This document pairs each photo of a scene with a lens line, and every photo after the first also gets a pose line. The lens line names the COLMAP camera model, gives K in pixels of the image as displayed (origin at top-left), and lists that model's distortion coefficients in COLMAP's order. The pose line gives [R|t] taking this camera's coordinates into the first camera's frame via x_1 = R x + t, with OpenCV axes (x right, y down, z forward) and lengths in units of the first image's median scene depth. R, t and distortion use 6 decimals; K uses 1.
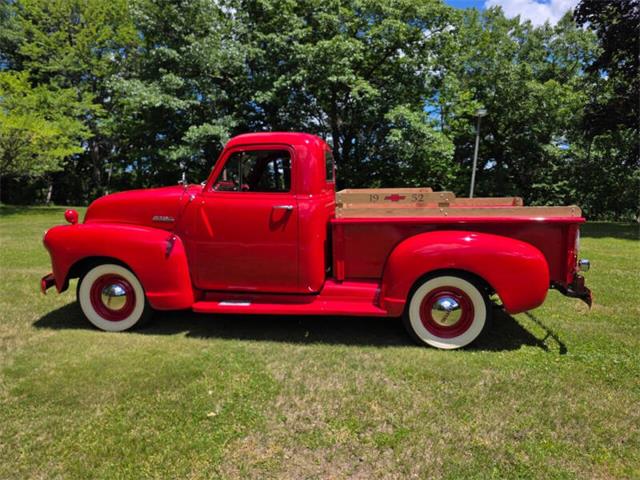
lens RADIAL K [[431.4, 0, 324.3], [0, 431.4, 239.7], [0, 0, 1]] dist [0.033227, -0.035702]
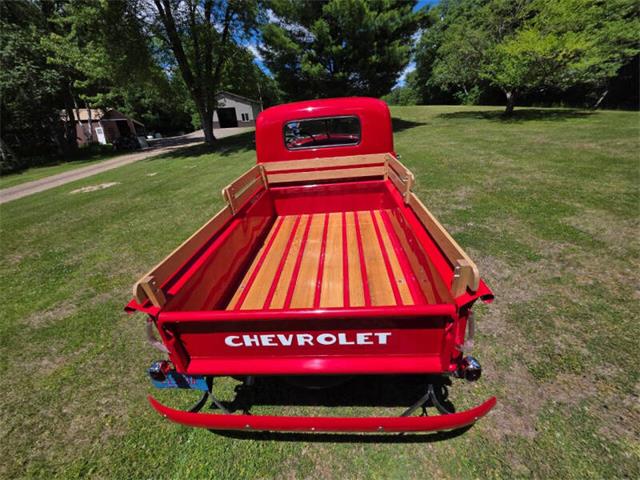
lens RADIAL K [[257.0, 0, 322.1], [0, 257.0, 238.5], [0, 0, 1]] dist [0.001792, -0.000379]
pose [[0.054353, 0.455506, -0.888572, 0.138691], [-0.053987, 0.889926, 0.452898, -0.043565], [0.997061, 0.023355, 0.072962, 0.192407]]
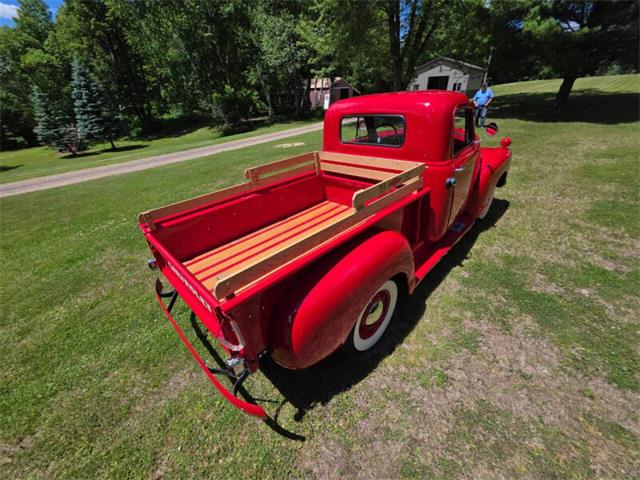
lens RADIAL K [[257.0, 0, 322.4], [0, 257.0, 238.3], [0, 0, 1]] dist [0.001792, -0.000379]
pose [[-0.617748, 0.427925, -0.659748, 0.120205], [-0.030827, 0.825150, 0.564072, -0.059050], [0.785772, 0.368792, -0.496543, 0.265097]]
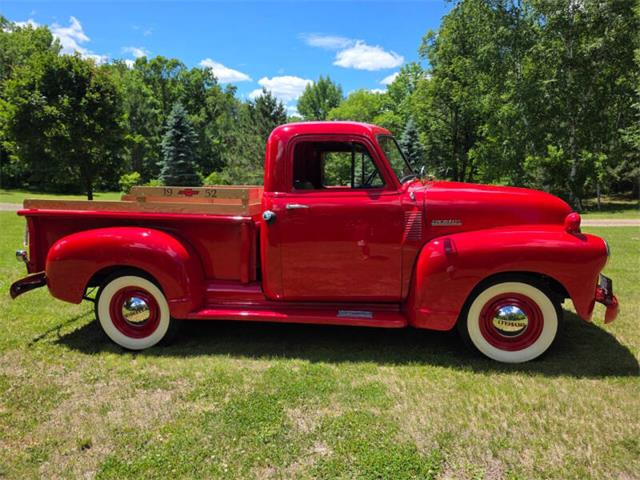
lens RADIAL K [[433.9, 0, 328.1], [0, 433.9, 243.7], [0, 0, 1]] dist [0.035535, -0.033991]
pose [[-0.999522, -0.003134, 0.030766, -0.026736], [0.005709, 0.959061, 0.283142, -0.051788], [-0.030394, 0.283182, -0.958584, 0.395840]]
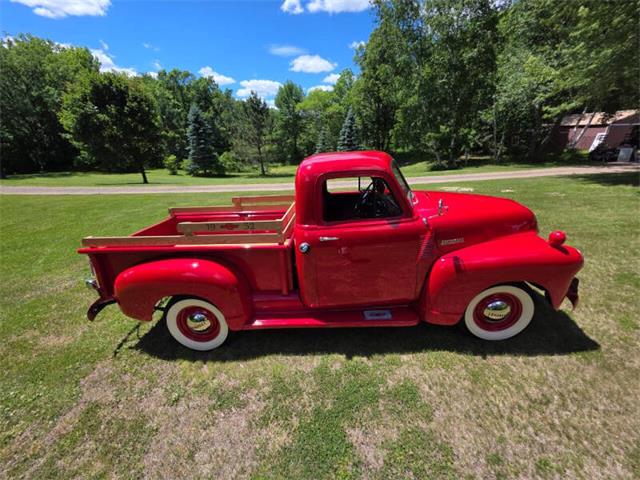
lens RADIAL K [[257.0, 0, 323.7], [0, 257.0, 239.5], [0, 0, 1]] dist [0.001792, -0.000379]
pose [[-0.996260, 0.073453, -0.045496, -0.003920], [0.043921, 0.883989, 0.465439, -0.069697], [0.074406, 0.461701, -0.883910, 0.337666]]
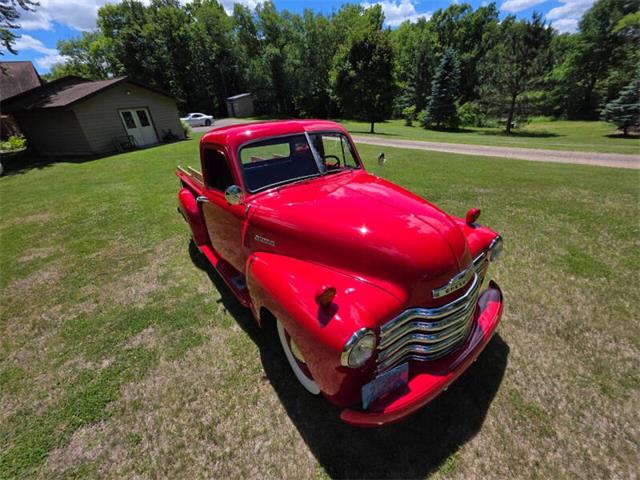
lens RADIAL K [[257.0, 0, 323.0], [0, 257.0, 240.3], [0, 0, 1]] dist [0.001792, -0.000379]
pose [[-0.682915, -0.289257, 0.670789, -0.141516], [0.159286, 0.837202, 0.523183, -0.060593], [-0.712921, 0.464137, -0.525663, 0.278336]]
